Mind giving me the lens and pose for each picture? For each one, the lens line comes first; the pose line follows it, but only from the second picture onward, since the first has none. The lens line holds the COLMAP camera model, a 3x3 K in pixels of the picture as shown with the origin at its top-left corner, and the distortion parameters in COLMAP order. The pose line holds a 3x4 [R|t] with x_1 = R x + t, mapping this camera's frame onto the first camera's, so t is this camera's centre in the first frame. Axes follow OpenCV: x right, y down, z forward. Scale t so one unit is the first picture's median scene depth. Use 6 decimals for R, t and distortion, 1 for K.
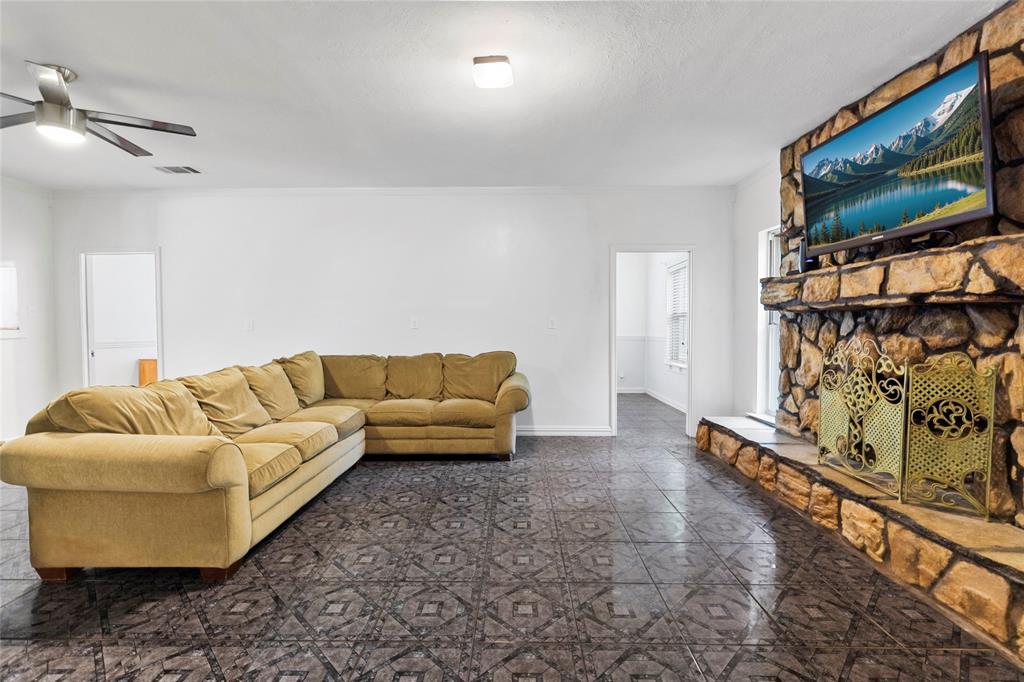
lens RADIAL K [[467.2, 0, 509.2], [0, 467.2, 336.6], [0, 0, 1]] dist [-0.046851, 0.026717]
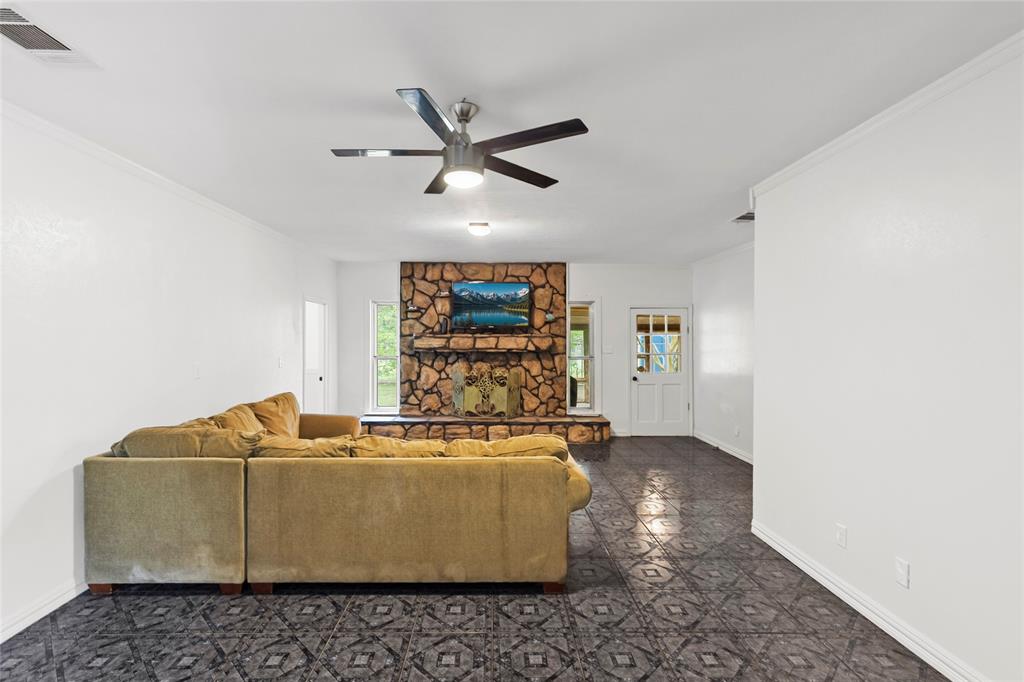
lens RADIAL K [[459.7, 0, 508.6], [0, 459.7, 340.7], [0, 0, 1]] dist [0.002624, -0.000205]
pose [[-0.041112, -0.000564, 0.999154, -1.379807], [0.018749, 0.999823, 0.001336, -0.097494], [-0.998979, 0.018788, -0.041094, 0.730354]]
